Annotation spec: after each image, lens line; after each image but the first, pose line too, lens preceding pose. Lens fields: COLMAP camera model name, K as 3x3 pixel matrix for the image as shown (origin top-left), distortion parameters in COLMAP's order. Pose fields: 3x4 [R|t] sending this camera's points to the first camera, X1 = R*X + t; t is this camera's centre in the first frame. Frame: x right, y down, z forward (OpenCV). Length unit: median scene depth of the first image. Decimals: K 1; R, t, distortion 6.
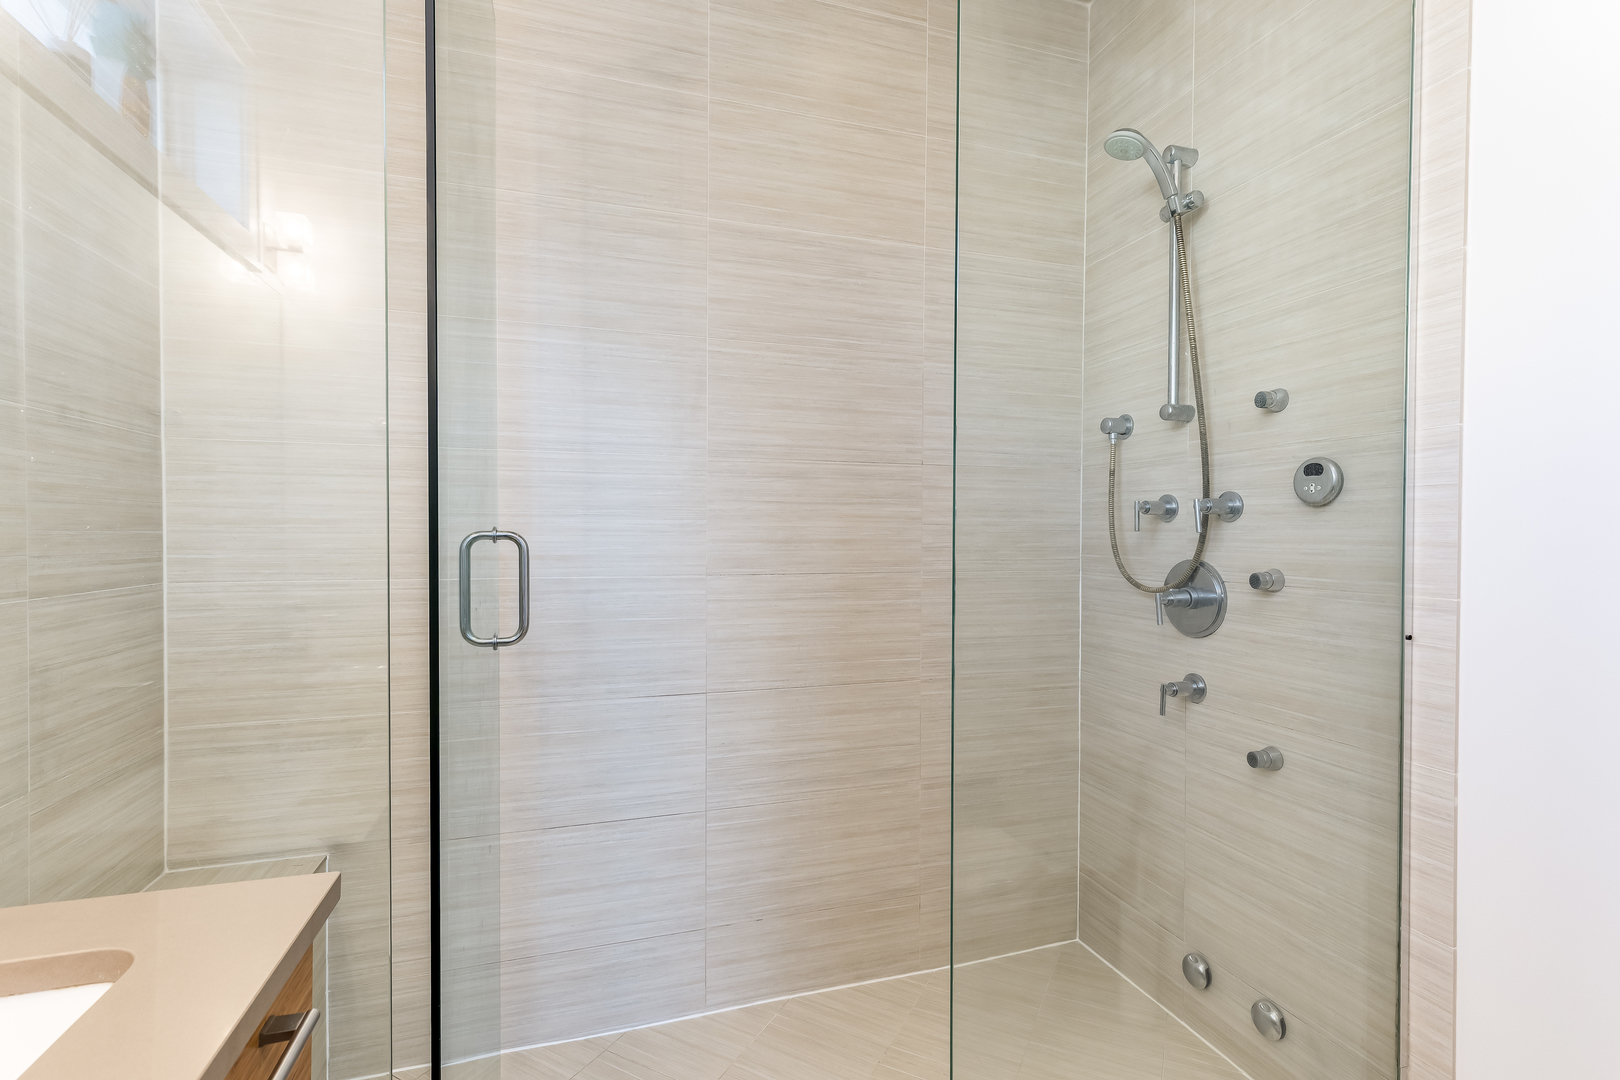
lens RADIAL K [[747.9, 0, 810.7], [0, 747.9, 543.0], [0, 0, 1]] dist [0.008230, 0.000568]
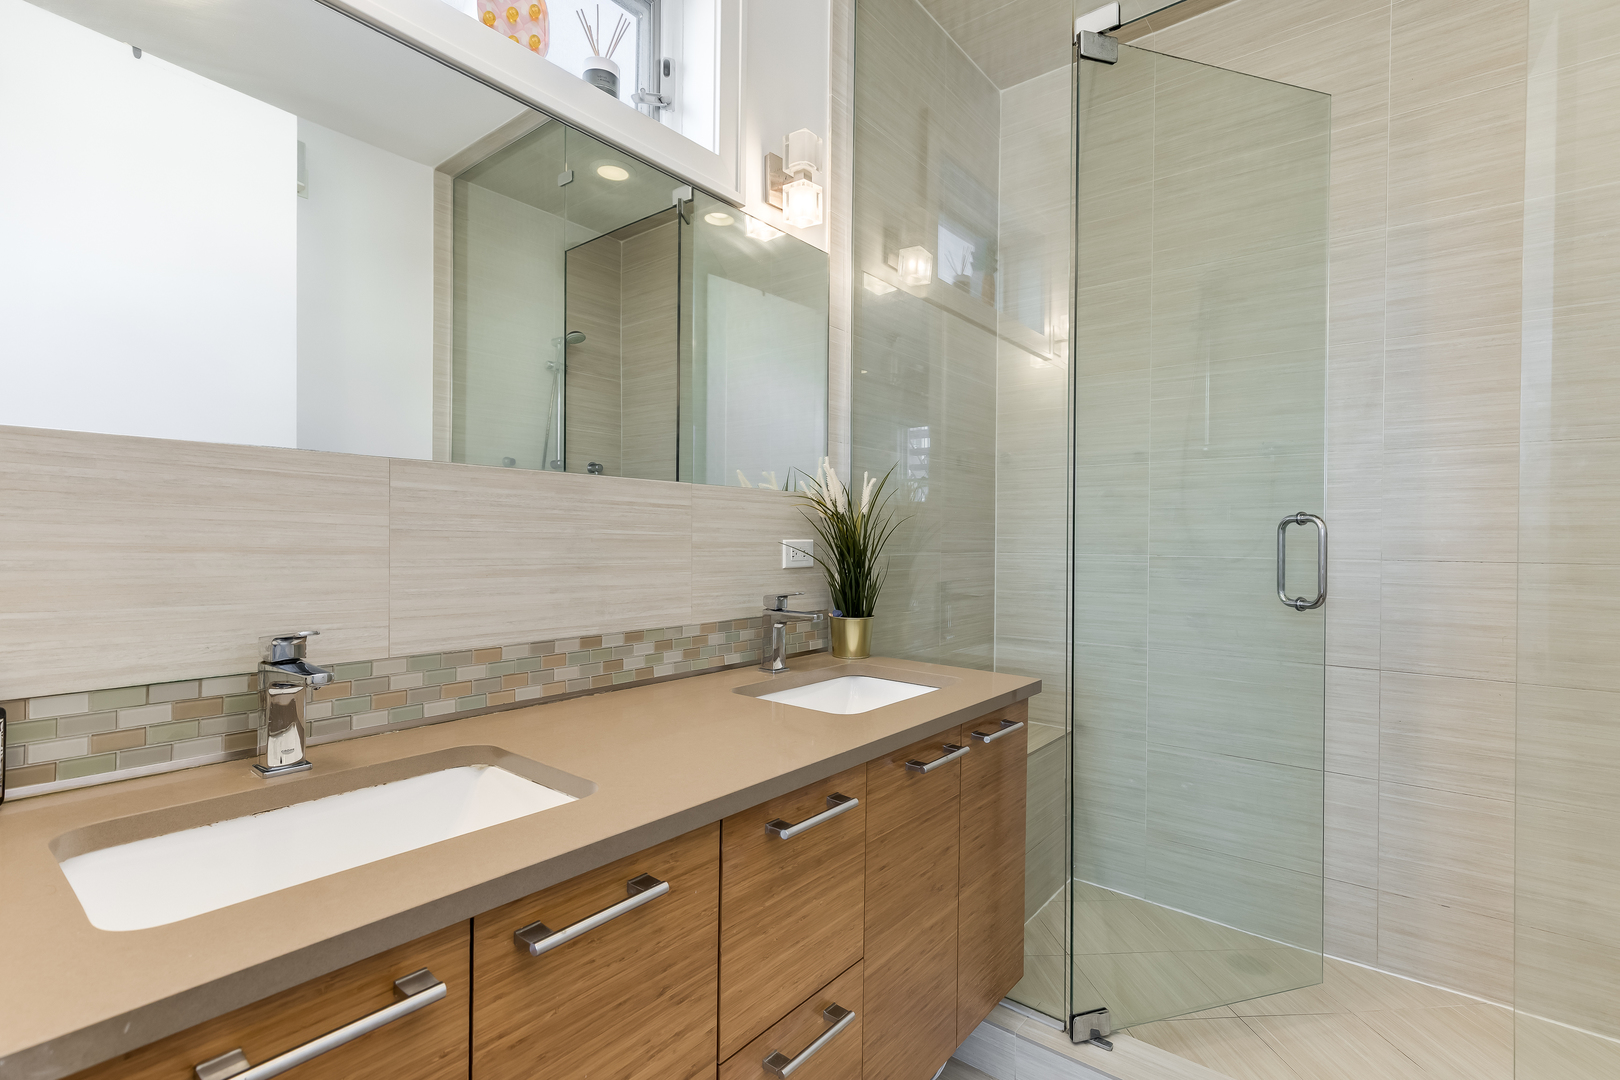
lens RADIAL K [[747.9, 0, 812.2], [0, 747.9, 539.6], [0, 0, 1]] dist [0.008230, 0.000568]
pose [[0.551357, 0.002725, -0.834265, 0.310960], [-0.017825, 0.999805, -0.008515, 0.037566], [0.834079, 0.019566, 0.551298, -0.277123]]
